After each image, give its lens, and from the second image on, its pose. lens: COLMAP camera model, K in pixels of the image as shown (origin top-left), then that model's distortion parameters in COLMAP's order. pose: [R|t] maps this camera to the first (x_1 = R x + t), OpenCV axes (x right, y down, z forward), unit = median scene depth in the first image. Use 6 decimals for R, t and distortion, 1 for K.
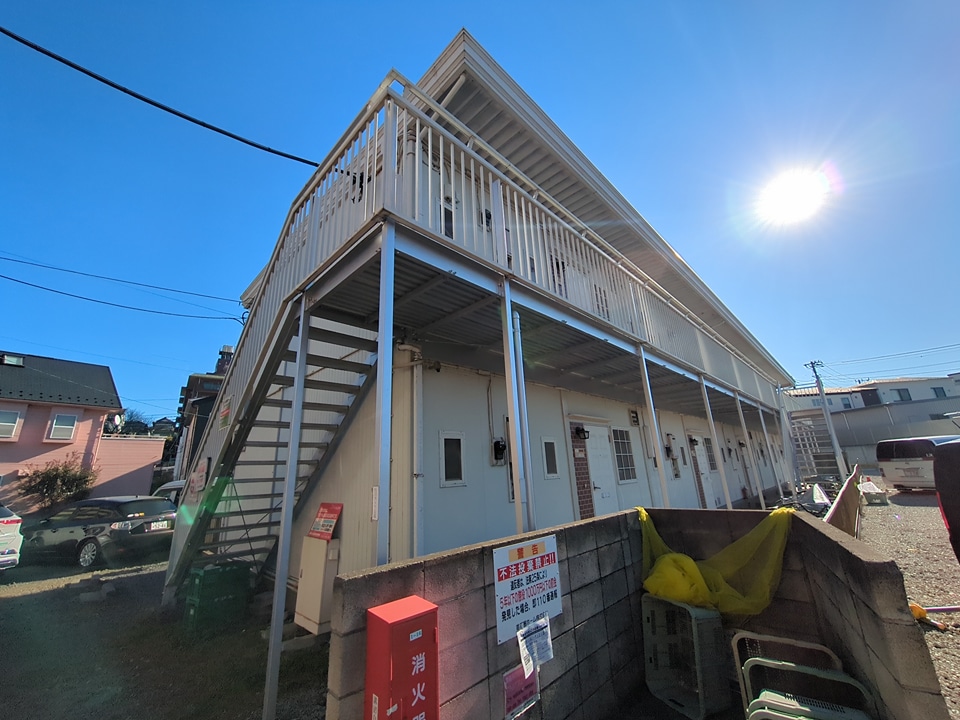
lens RADIAL K [[375.3, 0, 481.1], [0, 375.3, 358.5], [0, 0, 1]] dist [-0.004030, 0.001347]
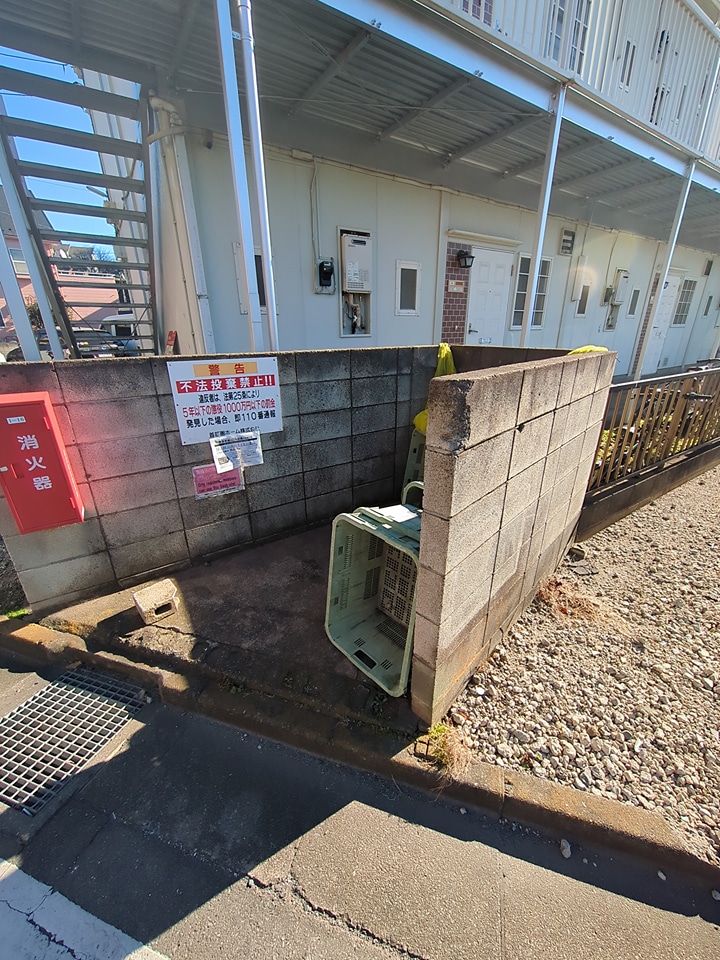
lens RADIAL K [[375.3, 0, 361.8], [0, 375.3, 476.0], [0, 0, 1]] dist [-0.004030, 0.001347]
pose [[0.975863, 0.113569, -0.186529, 0.623016], [0.028073, 0.781815, 0.622878, 0.144103], [0.216571, -0.613080, 0.759756, 0.194451]]
